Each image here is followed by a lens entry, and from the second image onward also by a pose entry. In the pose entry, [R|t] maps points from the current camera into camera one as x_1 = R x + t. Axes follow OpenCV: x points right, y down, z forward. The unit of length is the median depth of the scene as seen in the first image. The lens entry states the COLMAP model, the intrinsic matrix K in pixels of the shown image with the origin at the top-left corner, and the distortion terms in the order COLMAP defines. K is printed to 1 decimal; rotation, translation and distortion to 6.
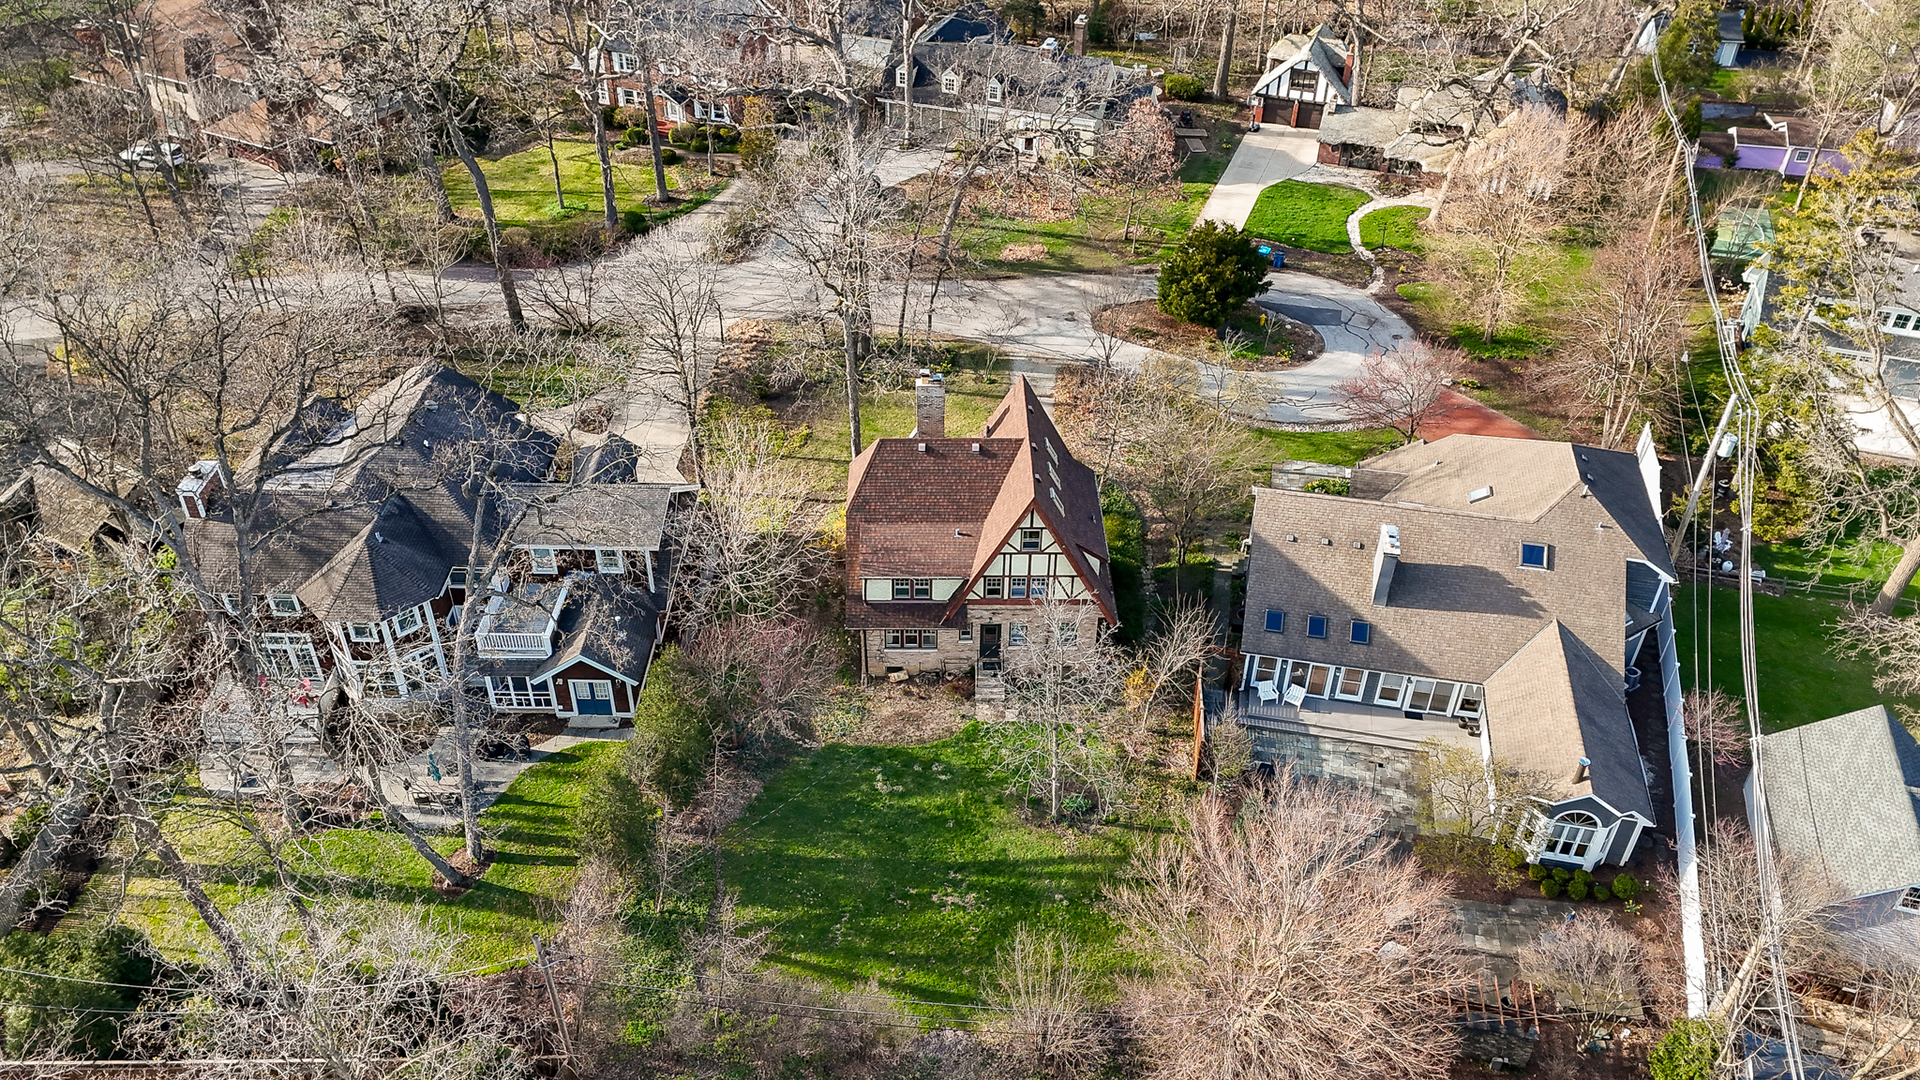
lens RADIAL K [[1398.4, 0, 960.0], [0, 1398.4, 540.0], [0, 0, 1]] dist [0.088760, -0.090491]
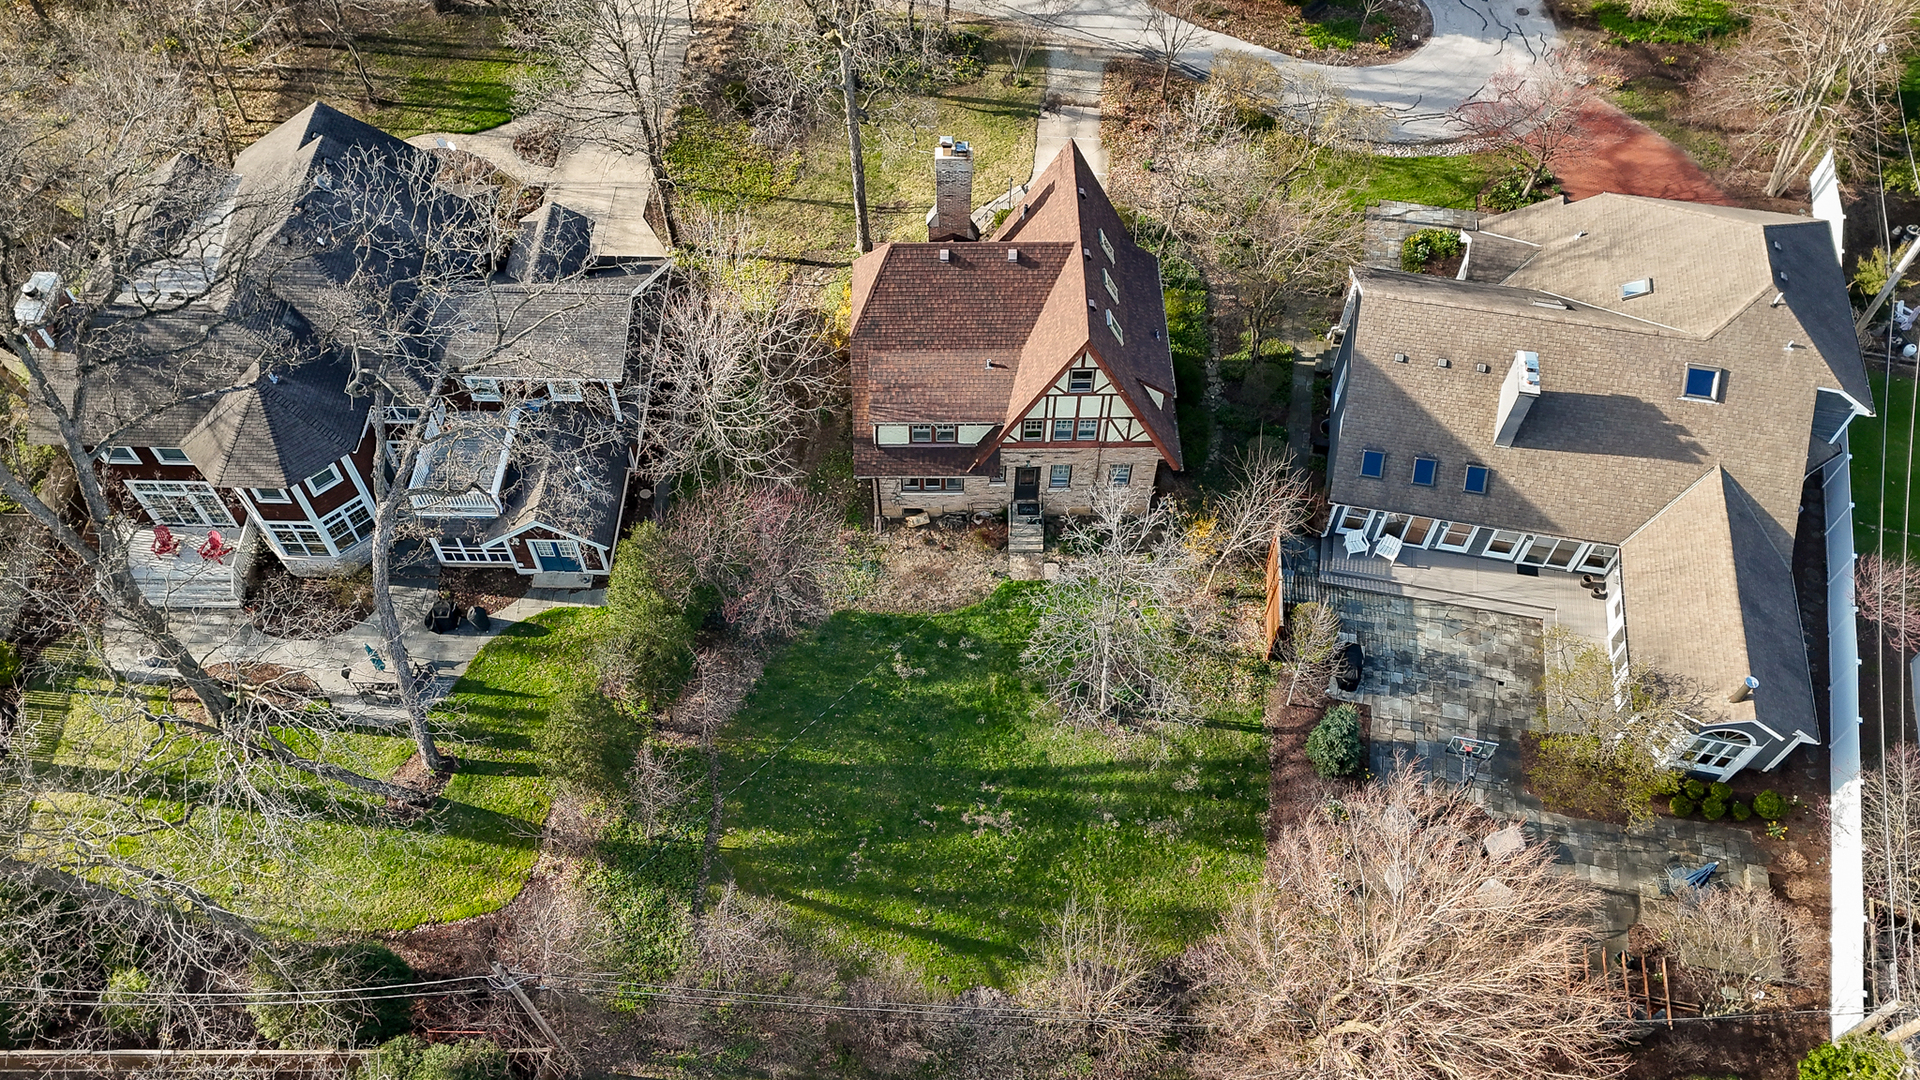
lens RADIAL K [[1398.4, 0, 960.0], [0, 1398.4, 540.0], [0, 0, 1]] dist [0.088760, -0.090491]
pose [[0.999980, -0.001259, -0.006126, -0.014008], [0.002995, 0.956269, 0.292472, -0.146295], [0.005490, -0.292485, 0.956254, 0.198683]]
